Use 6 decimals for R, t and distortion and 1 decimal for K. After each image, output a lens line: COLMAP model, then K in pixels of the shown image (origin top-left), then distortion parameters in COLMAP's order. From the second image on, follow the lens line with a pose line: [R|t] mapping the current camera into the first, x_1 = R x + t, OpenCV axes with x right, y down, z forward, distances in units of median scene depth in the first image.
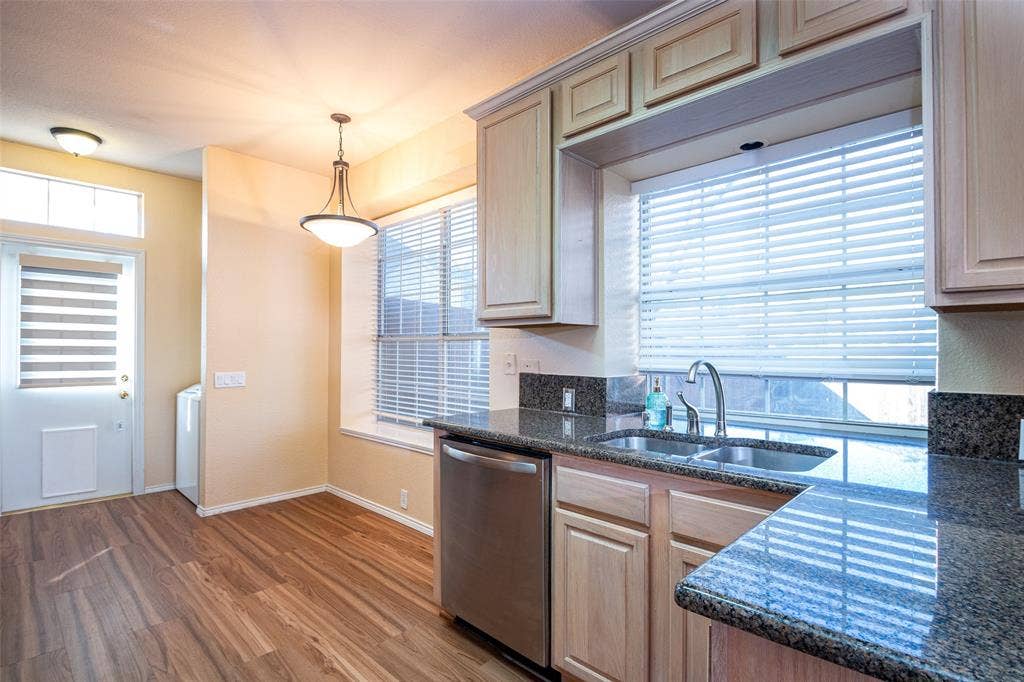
lens RADIAL K [[499.5, 0, 532.3], [0, 499.5, 347.6], [0, 0, 1]] dist [-0.003293, -0.002362]
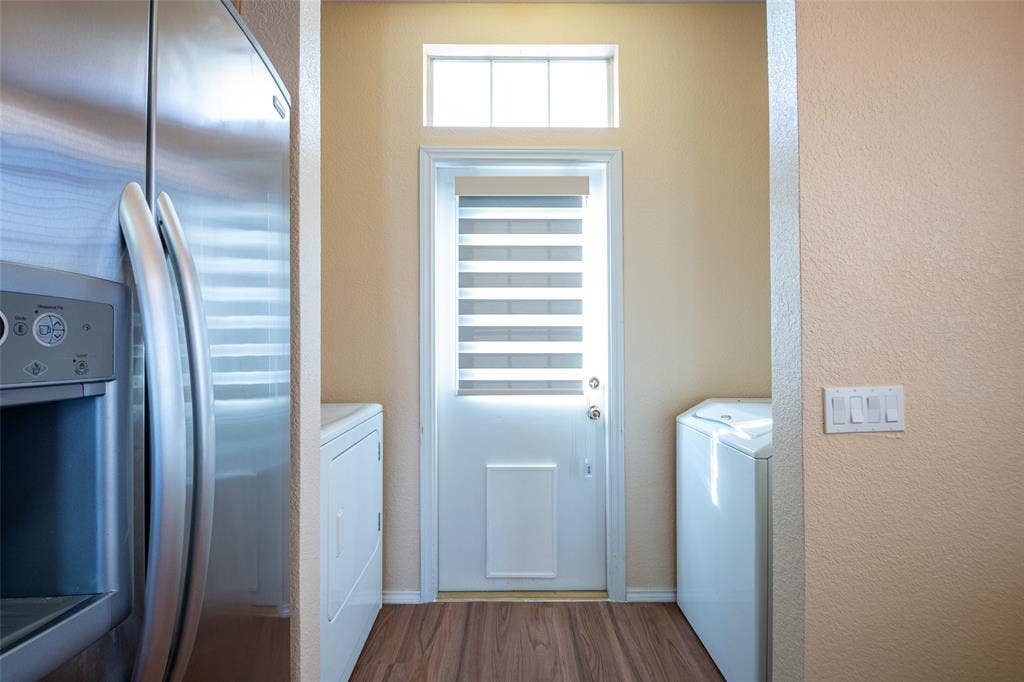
lens RADIAL K [[499.5, 0, 512.4], [0, 499.5, 342.7], [0, 0, 1]] dist [-0.003293, -0.002362]
pose [[0.672319, -0.011065, -0.740179, -0.490675], [0.012111, 0.999919, -0.003946, 0.018527], [0.740163, -0.006311, 0.672398, 0.585963]]
